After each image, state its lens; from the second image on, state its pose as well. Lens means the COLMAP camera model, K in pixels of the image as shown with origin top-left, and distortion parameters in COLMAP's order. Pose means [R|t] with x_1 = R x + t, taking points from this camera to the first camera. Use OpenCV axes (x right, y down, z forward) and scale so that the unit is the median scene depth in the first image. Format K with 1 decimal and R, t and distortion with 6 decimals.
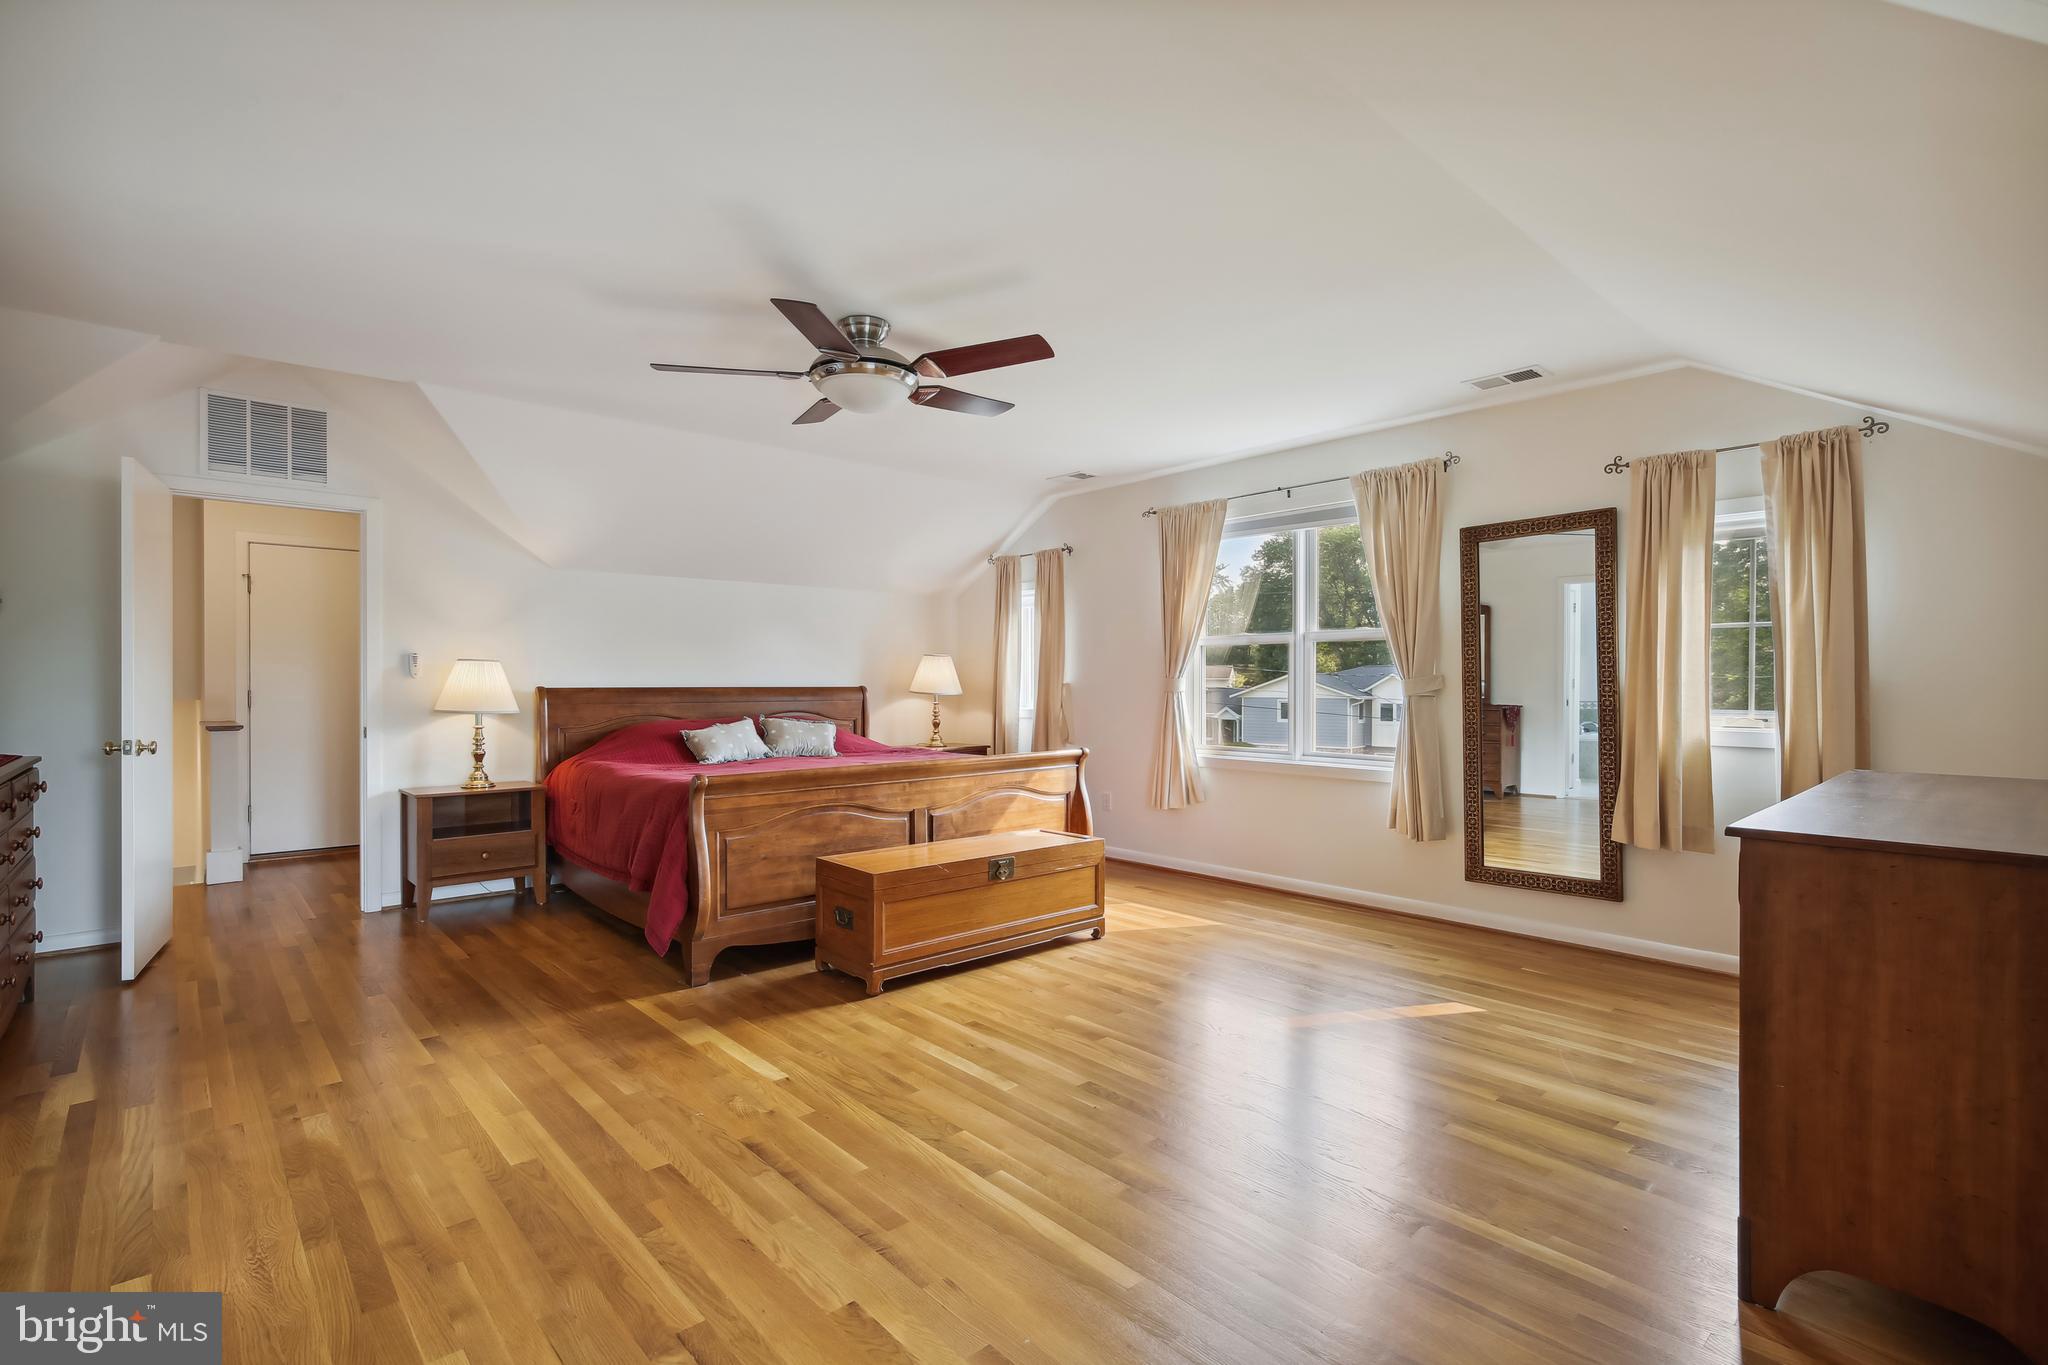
lens RADIAL K [[938.2, 0, 1033.6], [0, 938.2, 670.3], [0, 0, 1]] dist [0.001673, 0.000363]
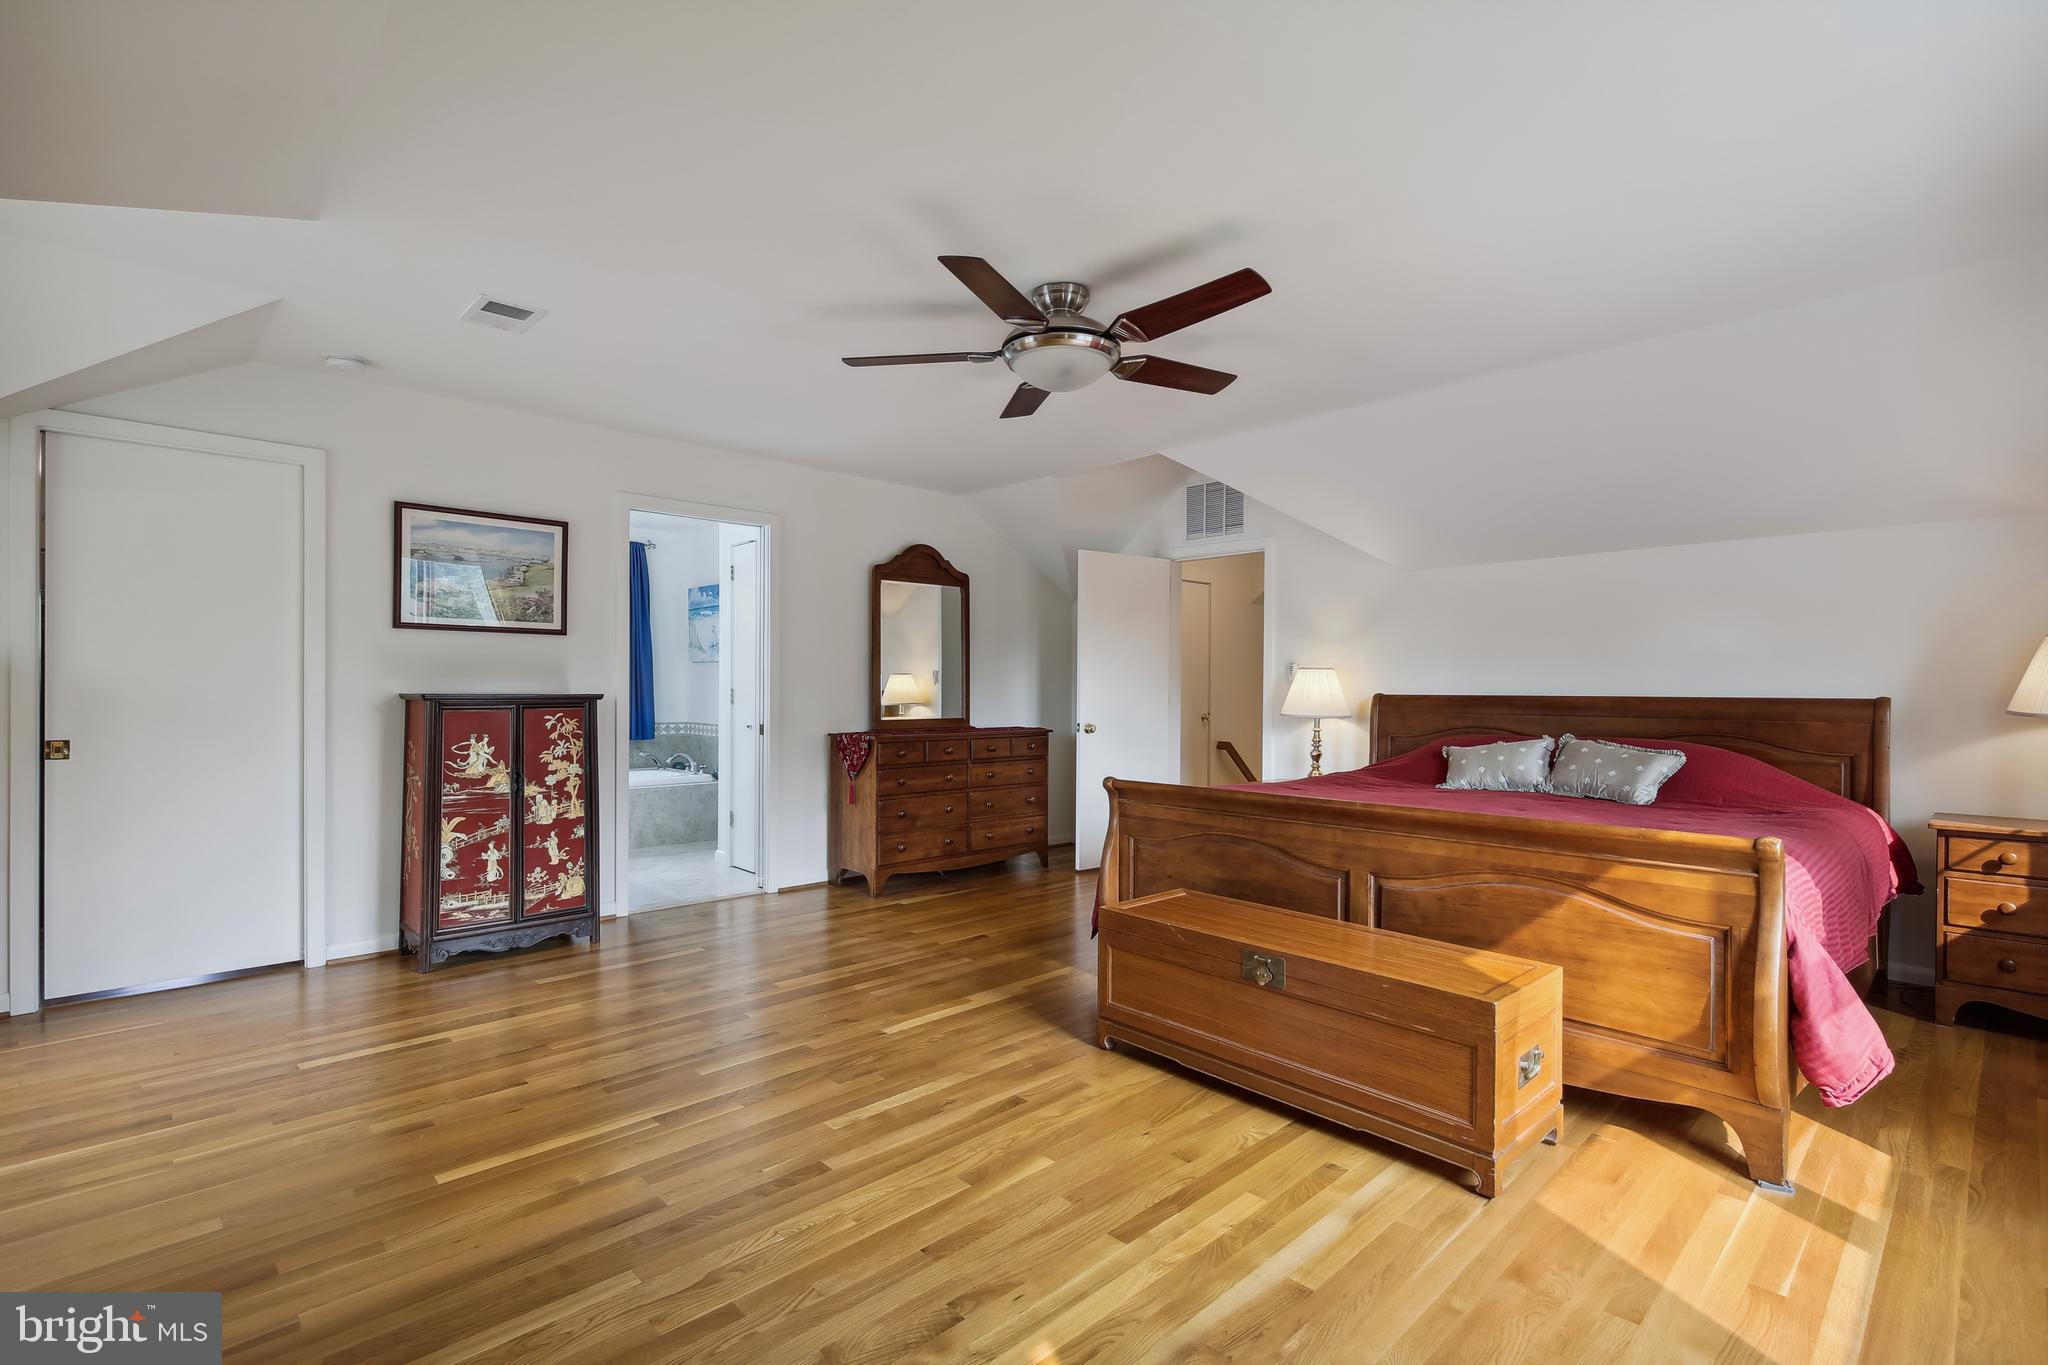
lens RADIAL K [[944.7, 0, 1026.6], [0, 944.7, 696.7], [0, 0, 1]] dist [0.000200, 0.000269]
pose [[0.013456, 0.007313, -0.999883, 0.649669], [0.009127, 0.999931, 0.007436, 0.014086], [0.999868, -0.009226, 0.013389, 0.854897]]
